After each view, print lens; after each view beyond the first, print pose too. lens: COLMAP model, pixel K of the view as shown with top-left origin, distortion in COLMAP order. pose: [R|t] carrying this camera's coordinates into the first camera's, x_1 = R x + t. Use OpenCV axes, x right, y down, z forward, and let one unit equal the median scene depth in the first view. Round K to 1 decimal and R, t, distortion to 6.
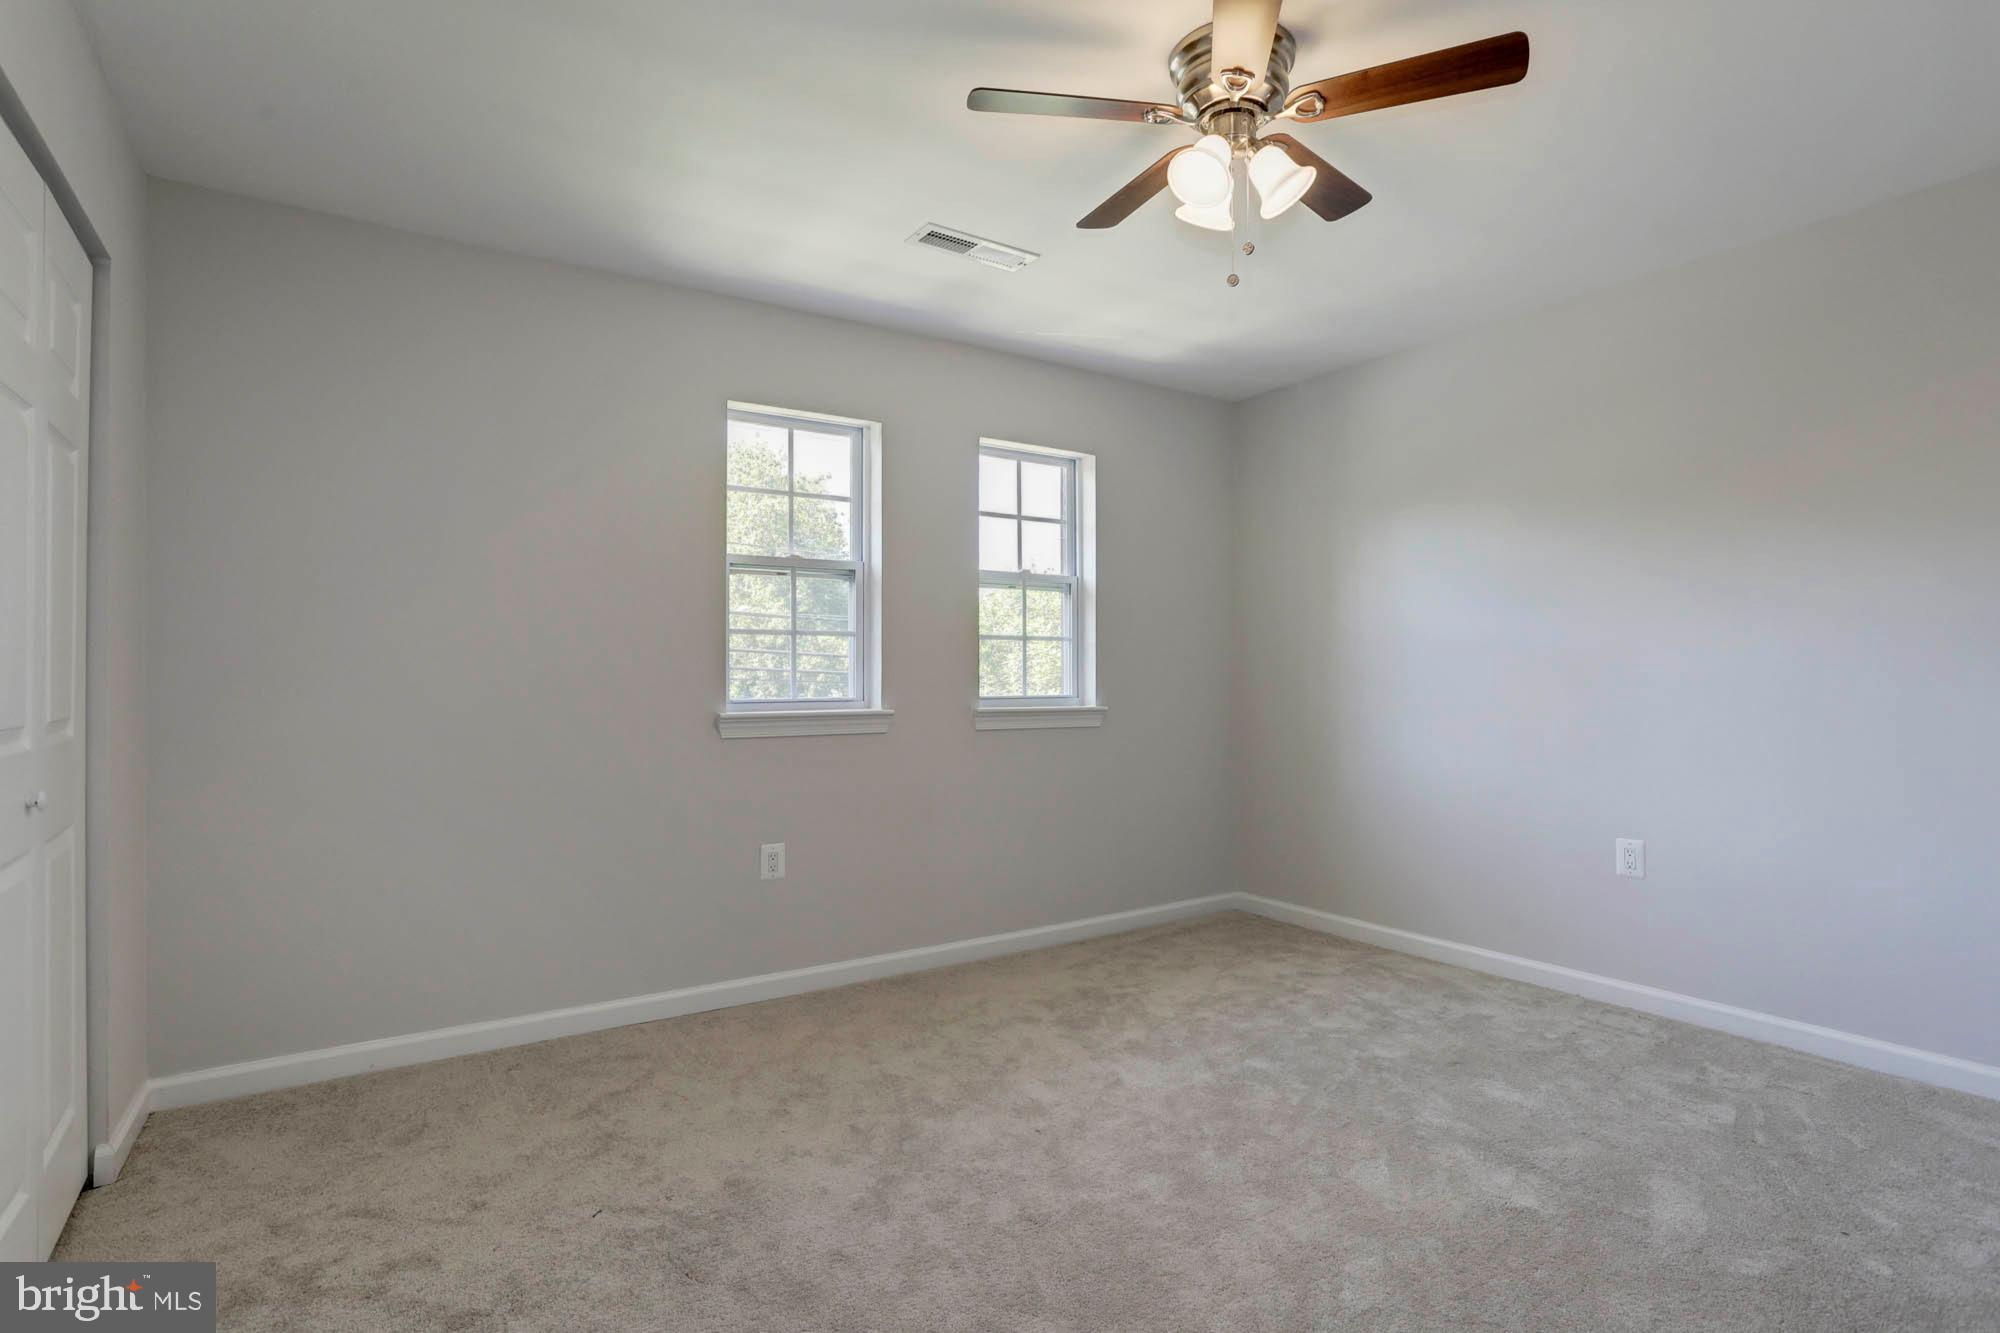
lens RADIAL K [[1013.0, 0, 998.7], [0, 1013.0, 673.6], [0, 0, 1]] dist [-0.070832, 0.049961]
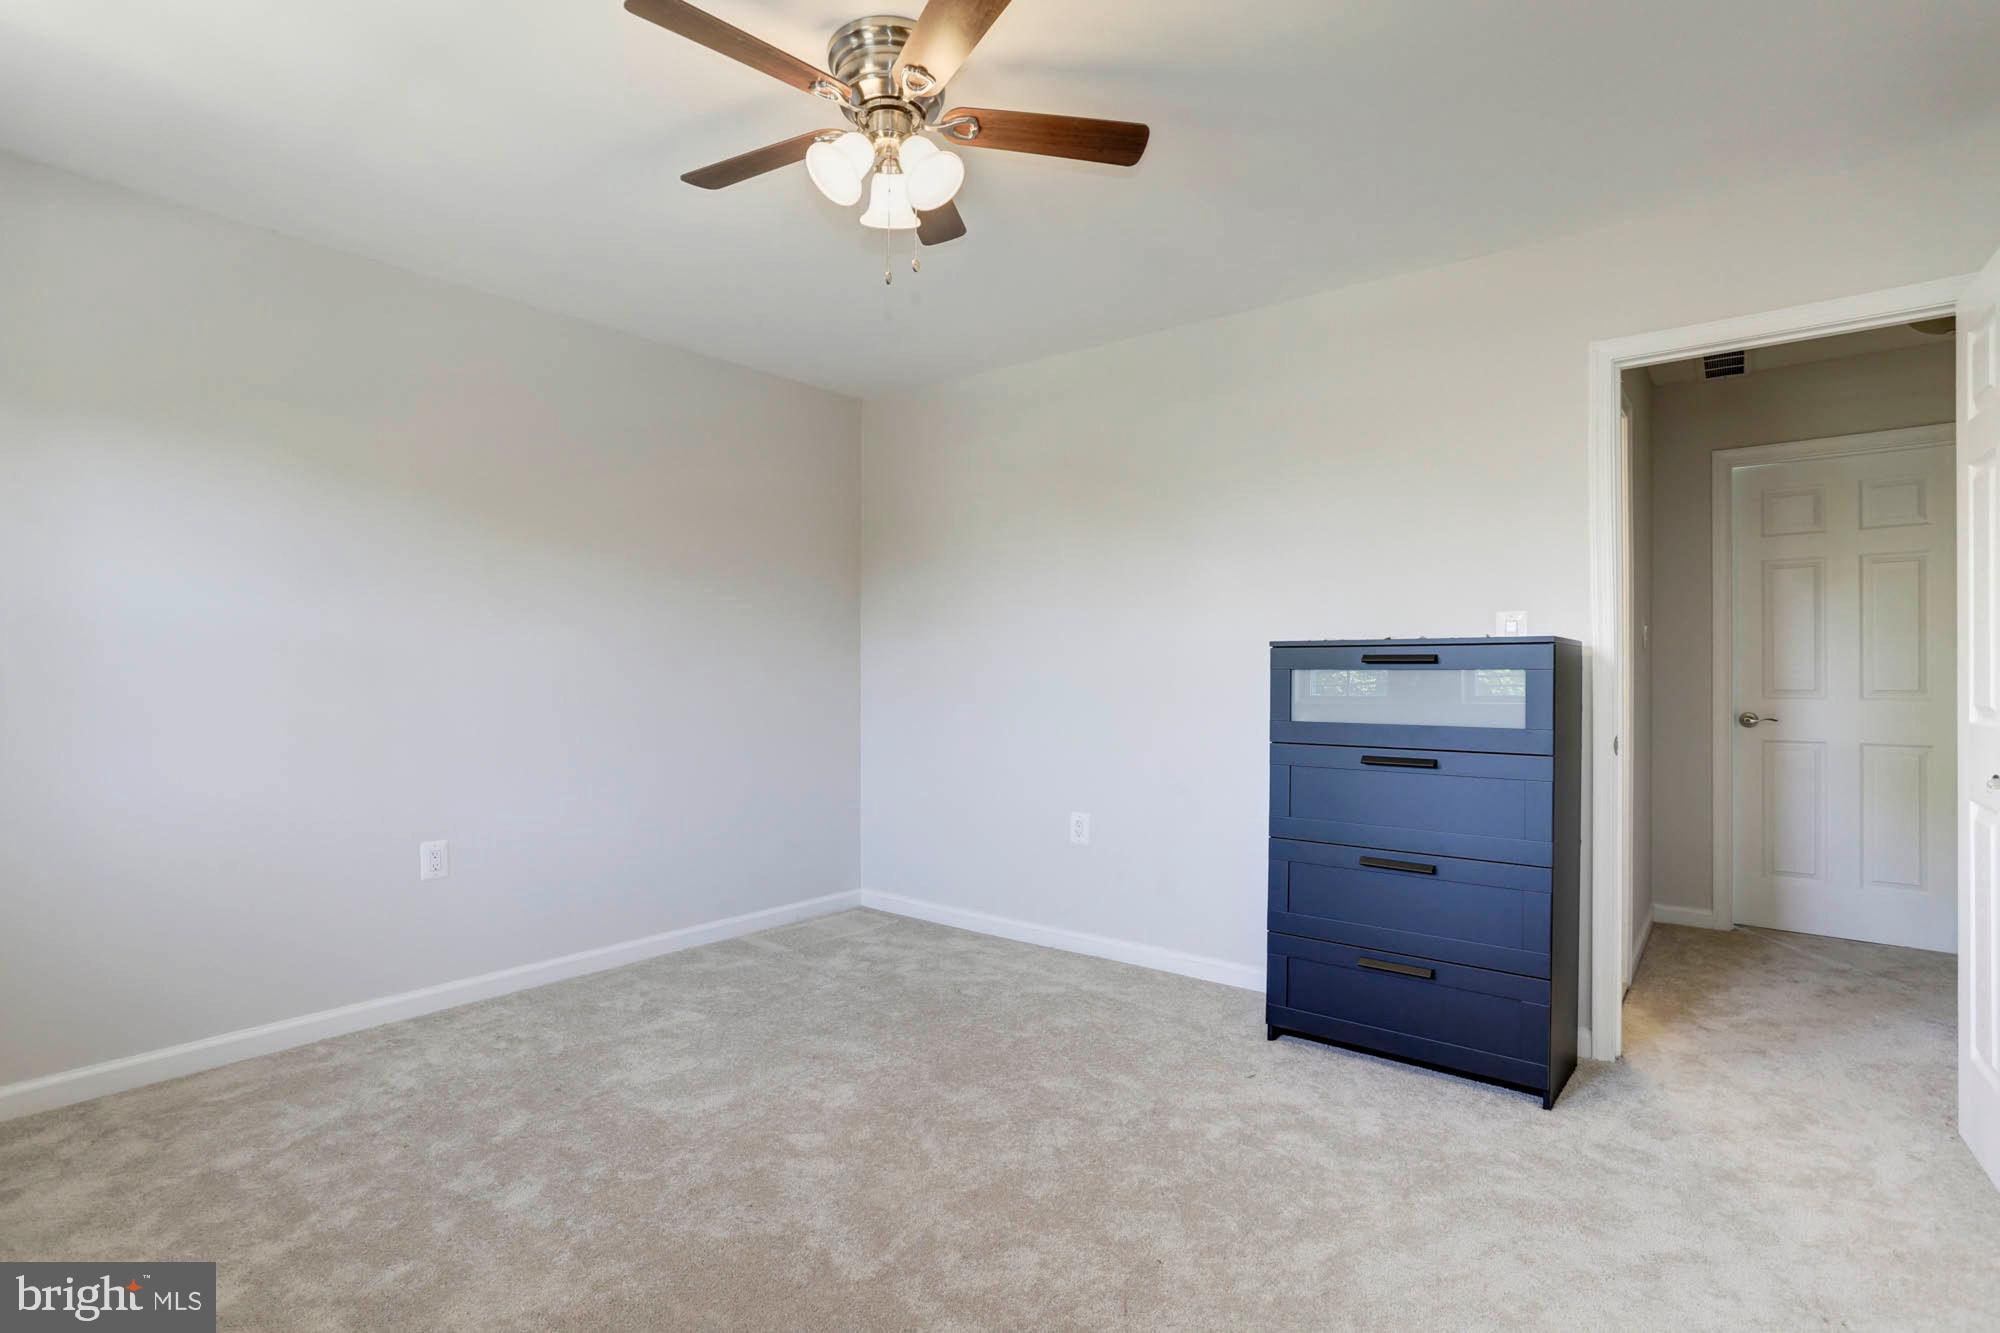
lens RADIAL K [[988.8, 0, 996.7], [0, 988.8, 659.9], [0, 0, 1]] dist [-0.052239, 0.024661]
pose [[-0.286102, 0.010581, 0.958141, -0.418756], [0.006426, 0.999938, -0.009124, -0.001548], [-0.958178, 0.003547, -0.286152, 0.675645]]
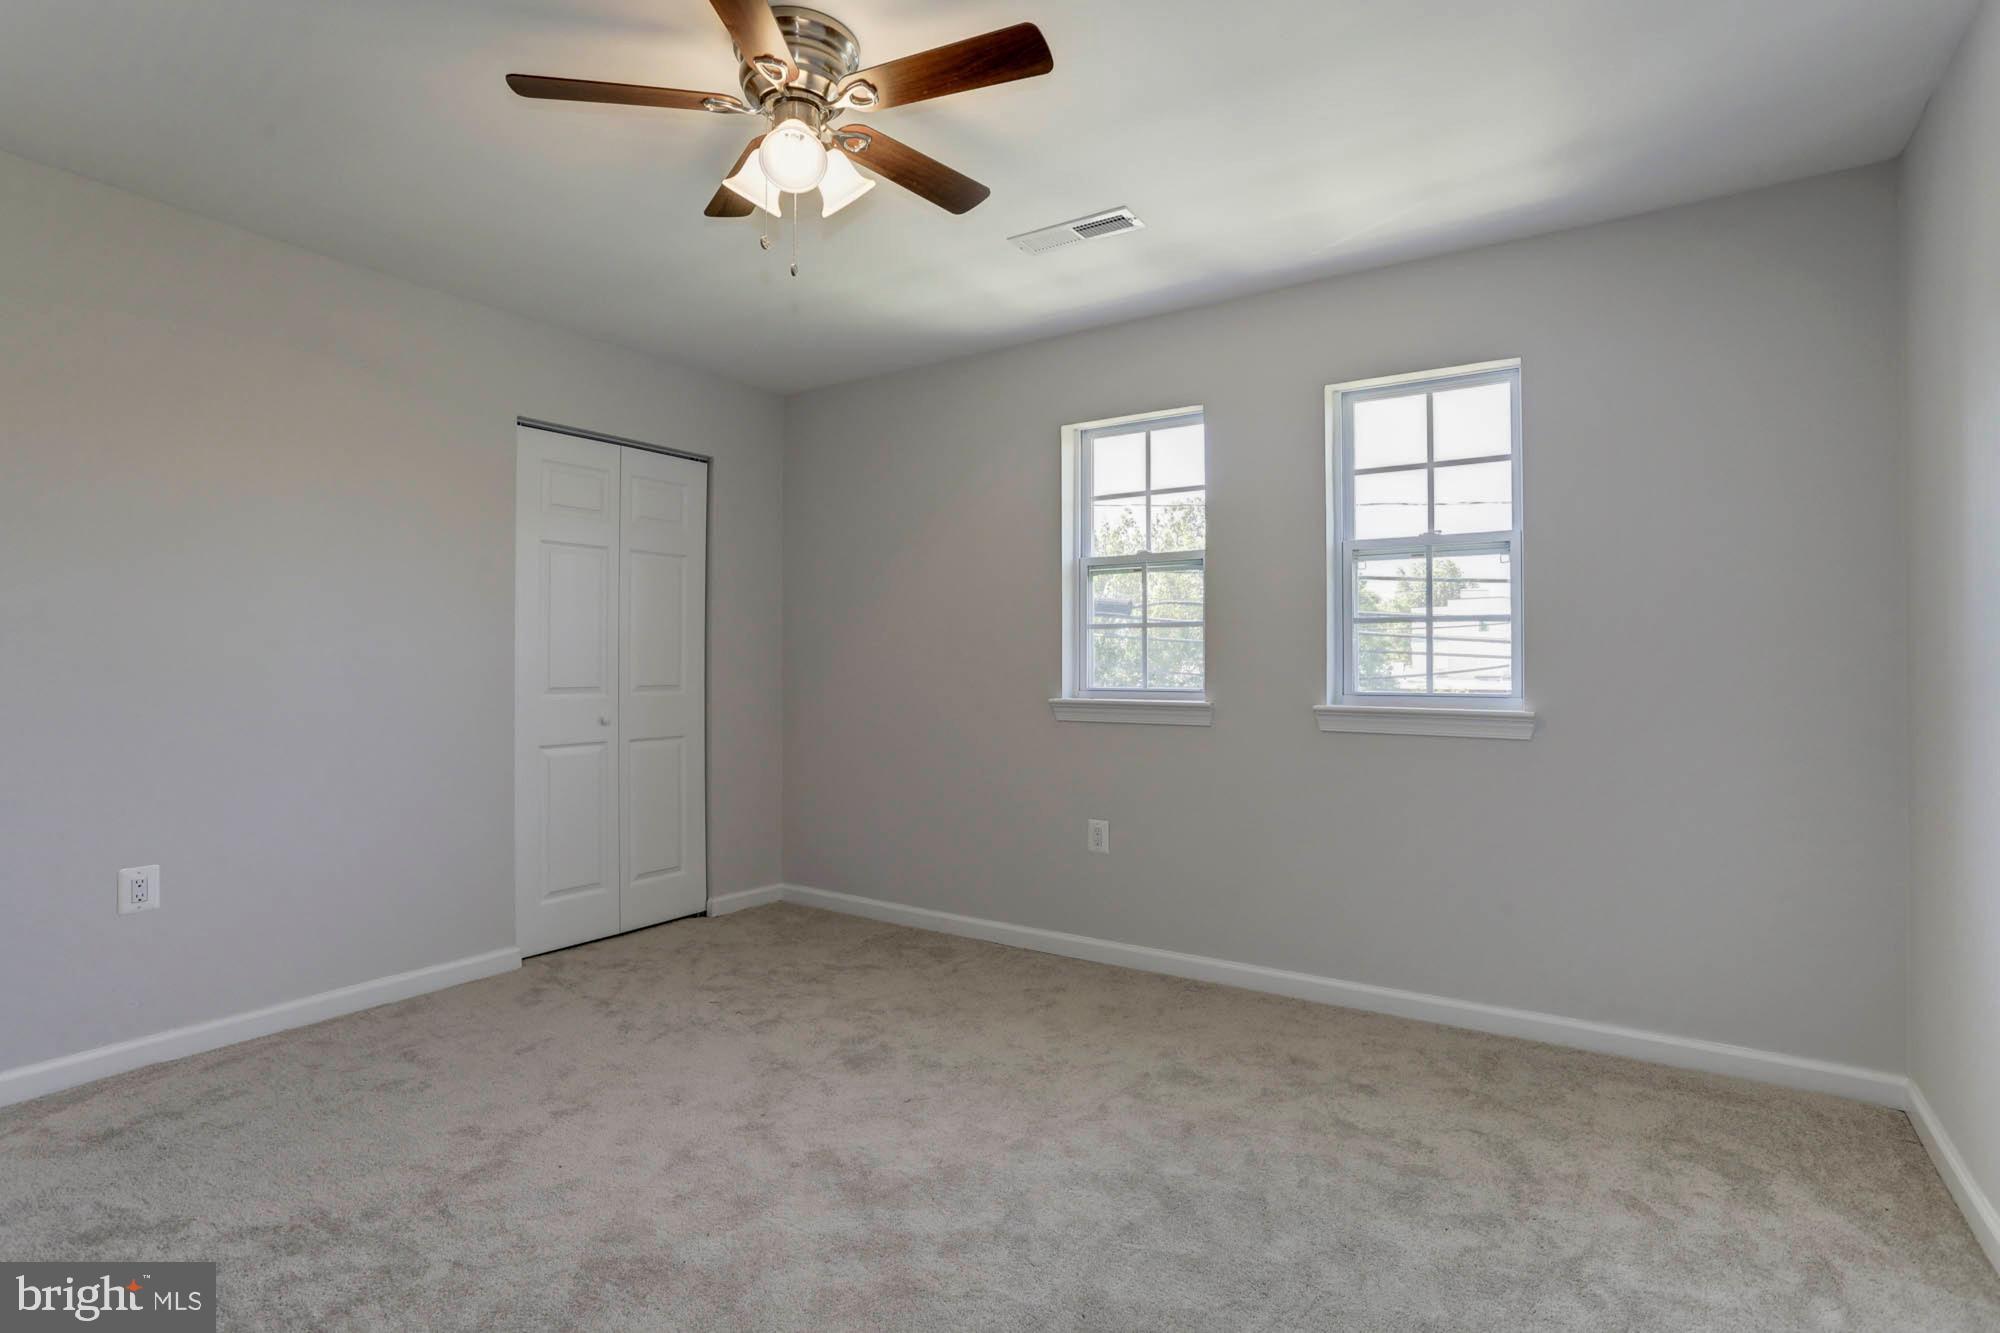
lens RADIAL K [[988.8, 0, 996.7], [0, 988.8, 659.9], [0, 0, 1]] dist [-0.052239, 0.024661]
pose [[0.369942, -0.003337, -0.929049, 0.700491], [-0.003549, 0.999981, -0.005005, 0.001106], [0.929048, 0.005148, 0.369923, 0.480620]]
